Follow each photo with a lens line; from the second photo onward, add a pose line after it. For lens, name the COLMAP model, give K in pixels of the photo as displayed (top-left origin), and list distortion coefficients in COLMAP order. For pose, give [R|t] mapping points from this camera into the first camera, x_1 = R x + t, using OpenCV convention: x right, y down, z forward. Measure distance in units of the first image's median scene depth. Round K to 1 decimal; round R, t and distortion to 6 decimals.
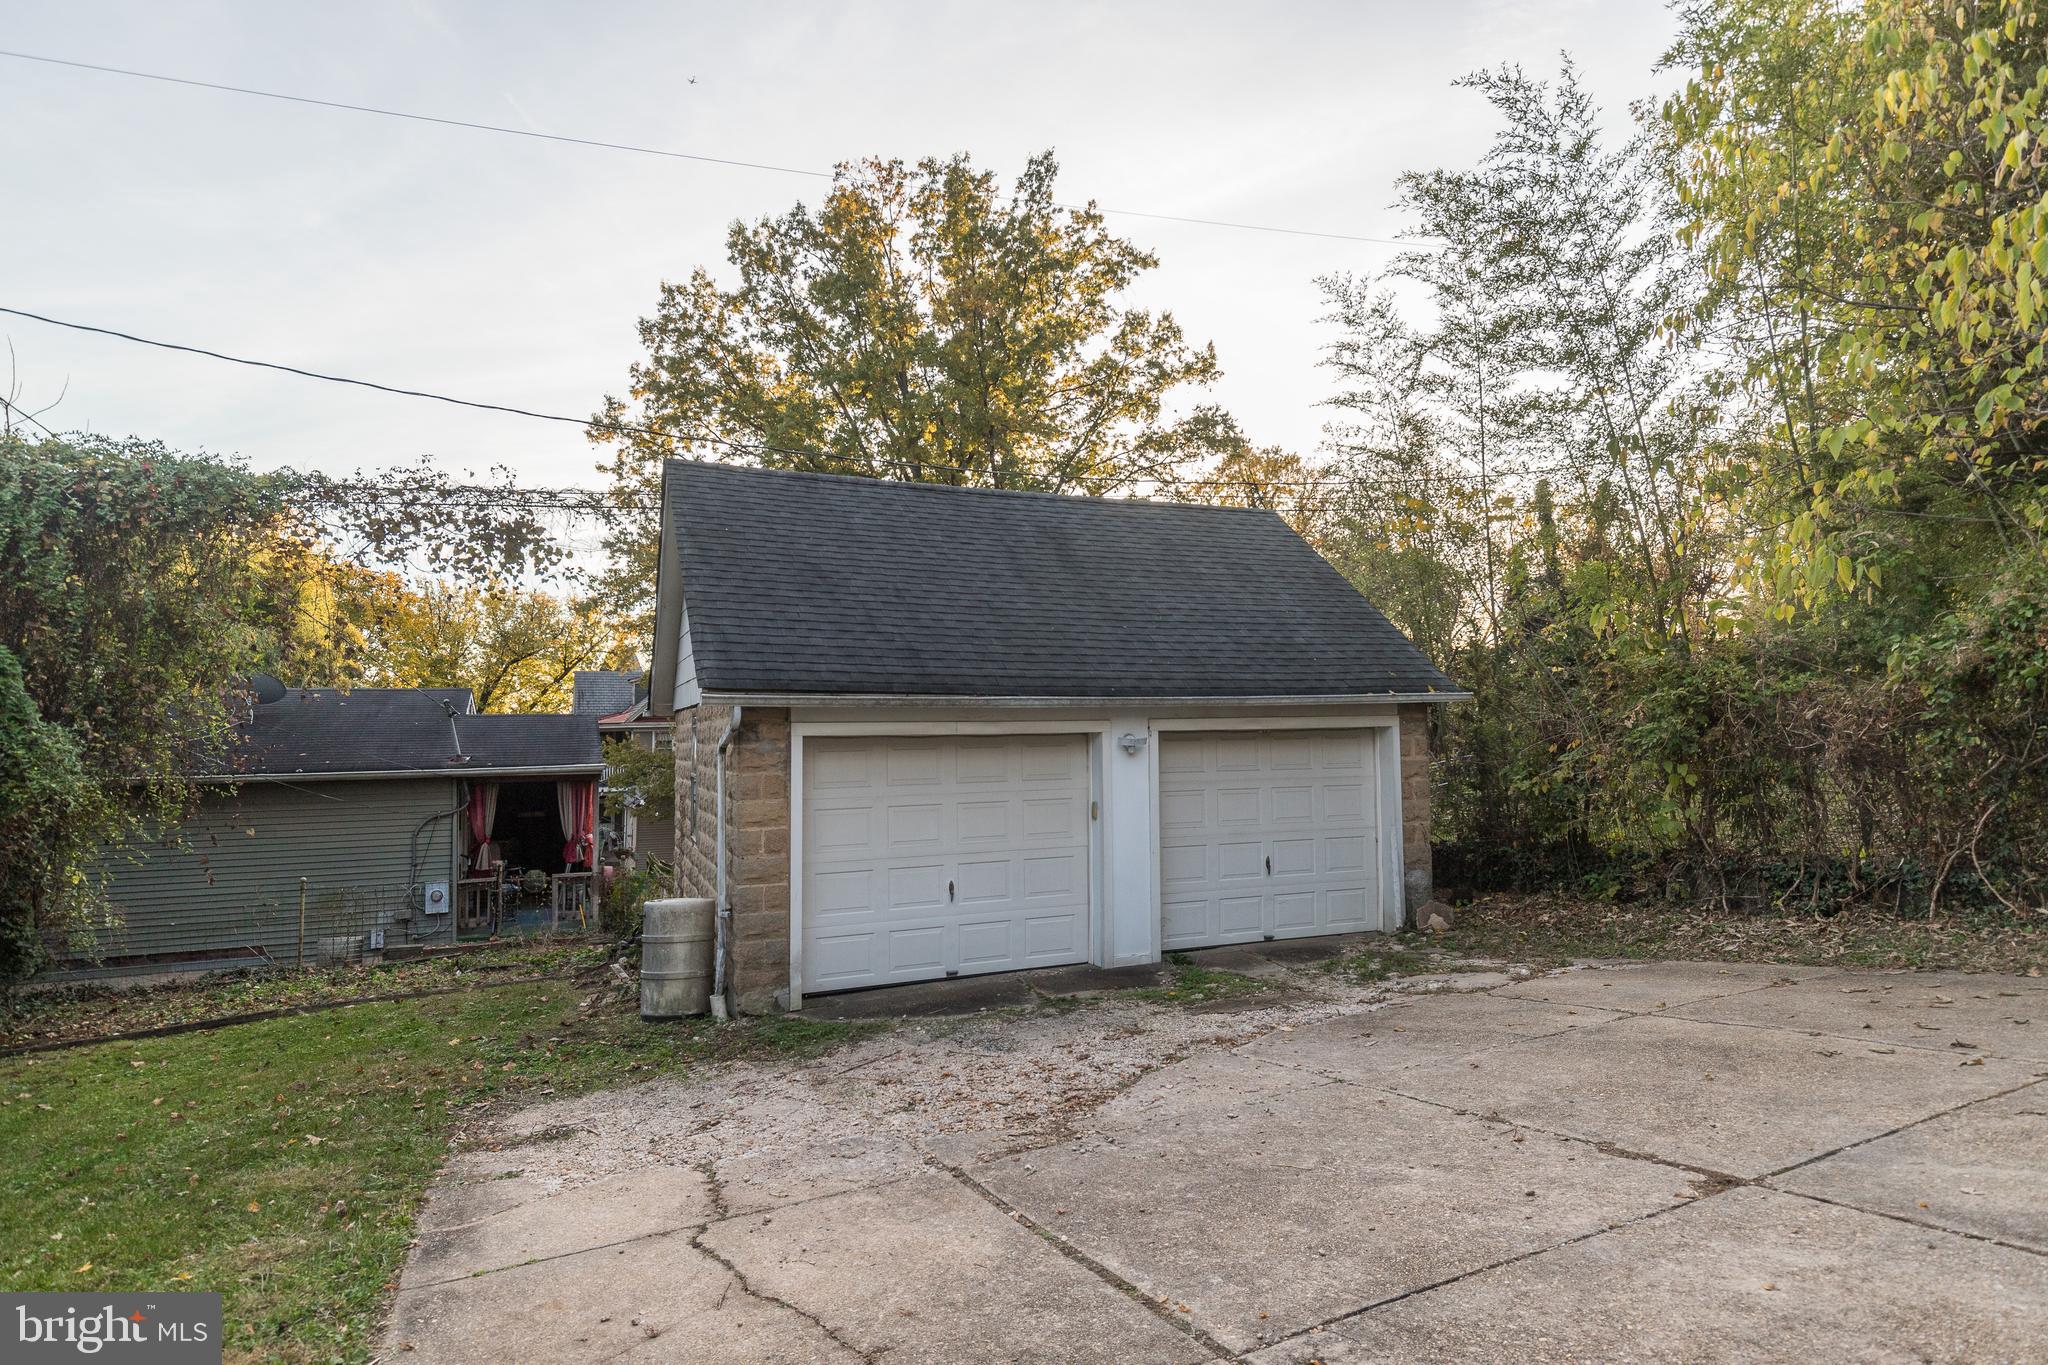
lens RADIAL K [[1119.2, 0, 1024.0], [0, 1119.2, 682.5], [0, 0, 1]] dist [0.006193, 0.000325]
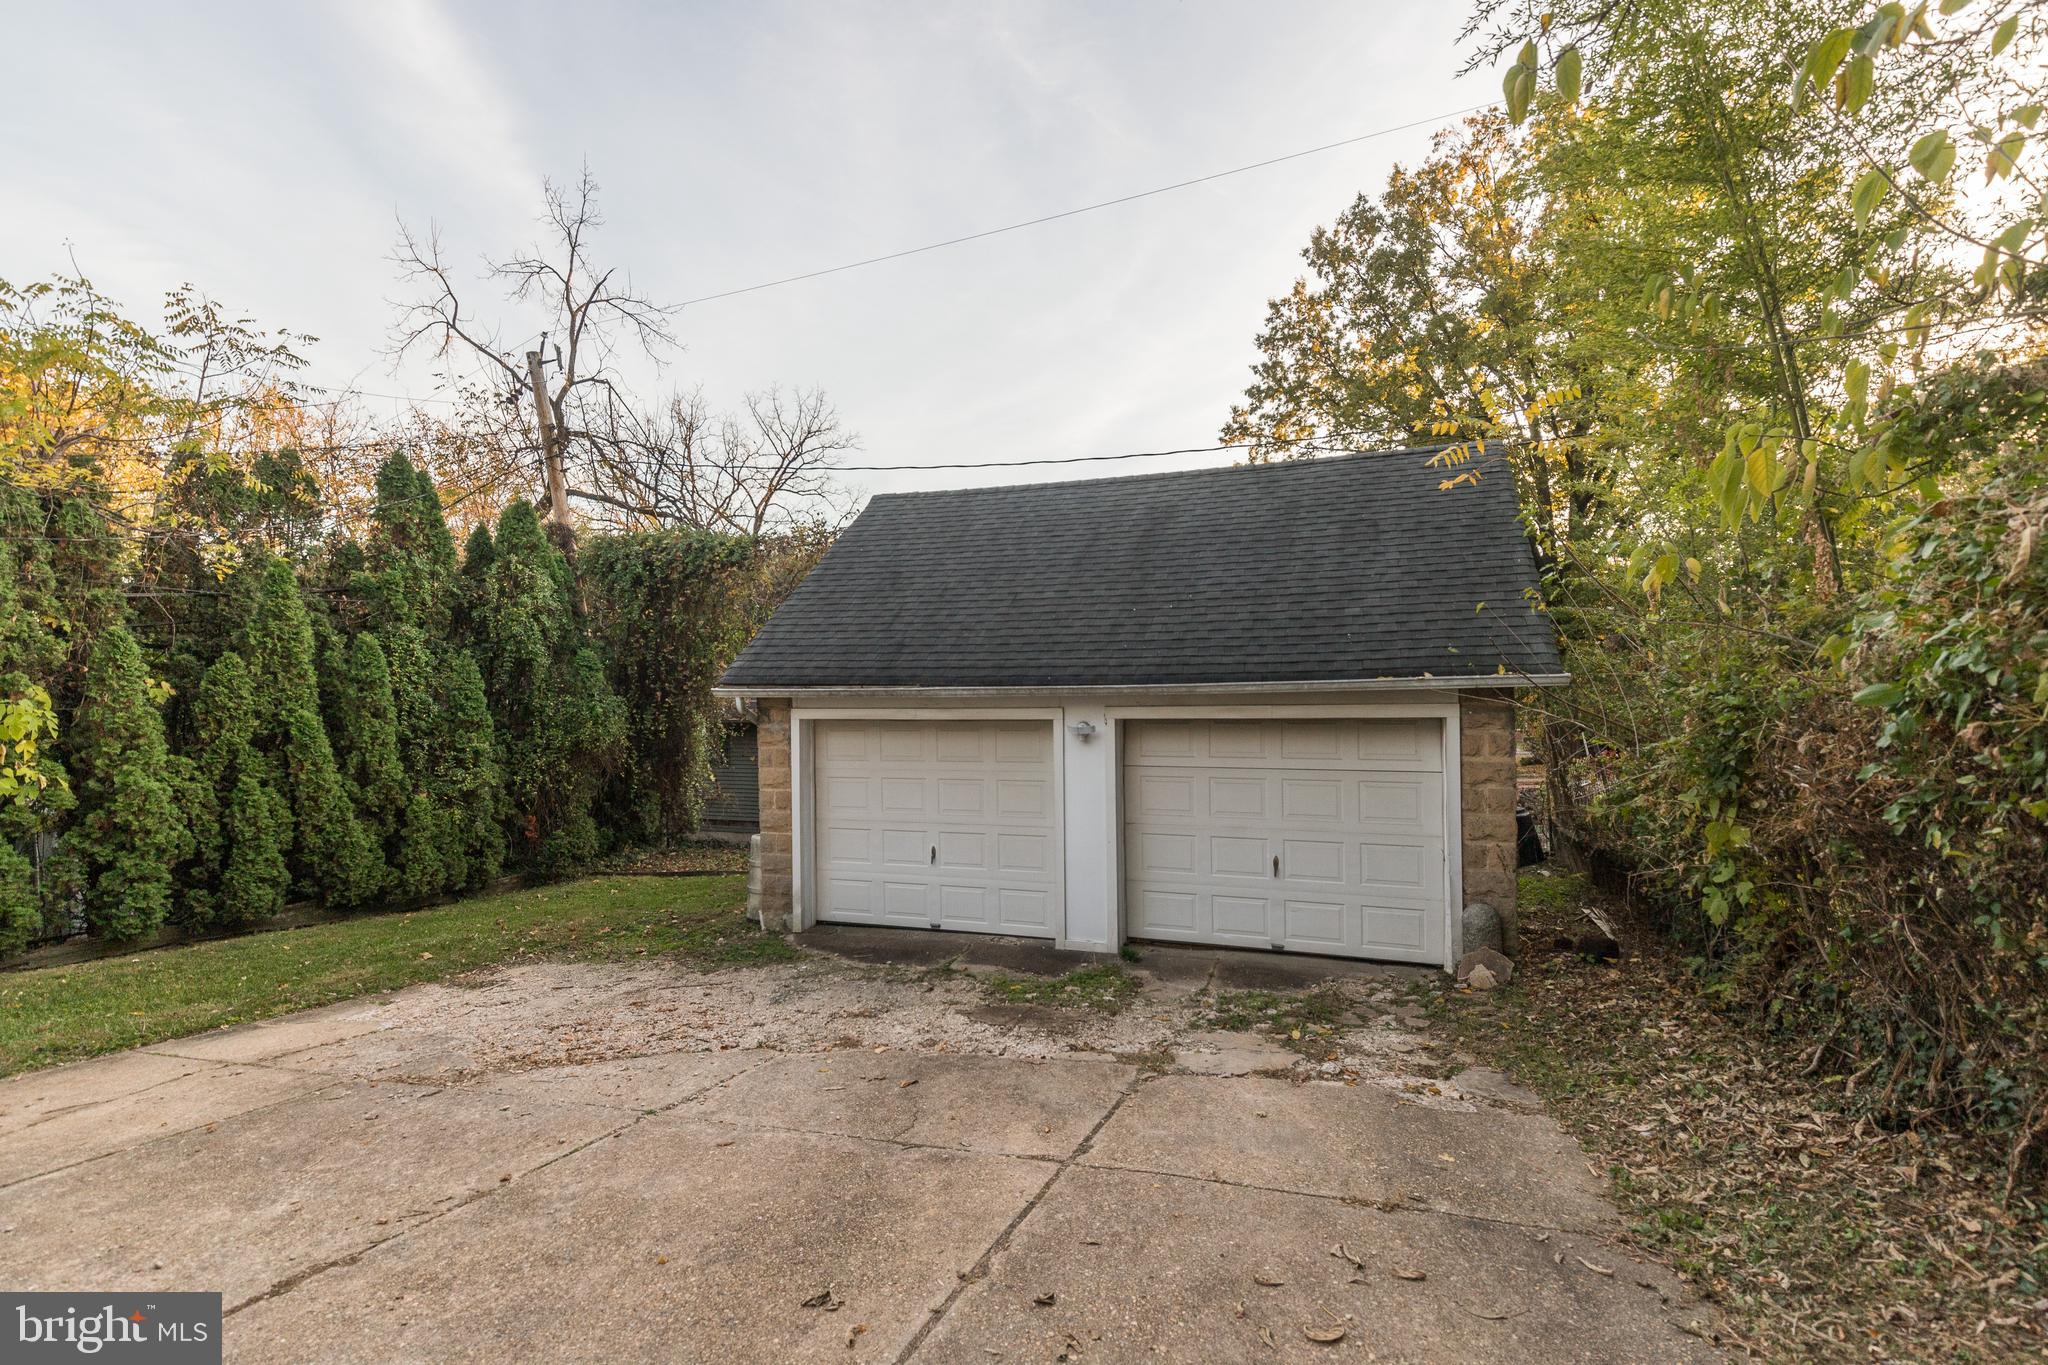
lens RADIAL K [[915.6, 0, 1024.0], [0, 915.6, 682.5], [0, 0, 1]] dist [0.006484, -0.000558]
pose [[0.736771, 0.005501, -0.676120, 0.636262], [0.035069, 0.998310, 0.046338, -0.030194], [0.675232, -0.057851, 0.735333, 0.382877]]
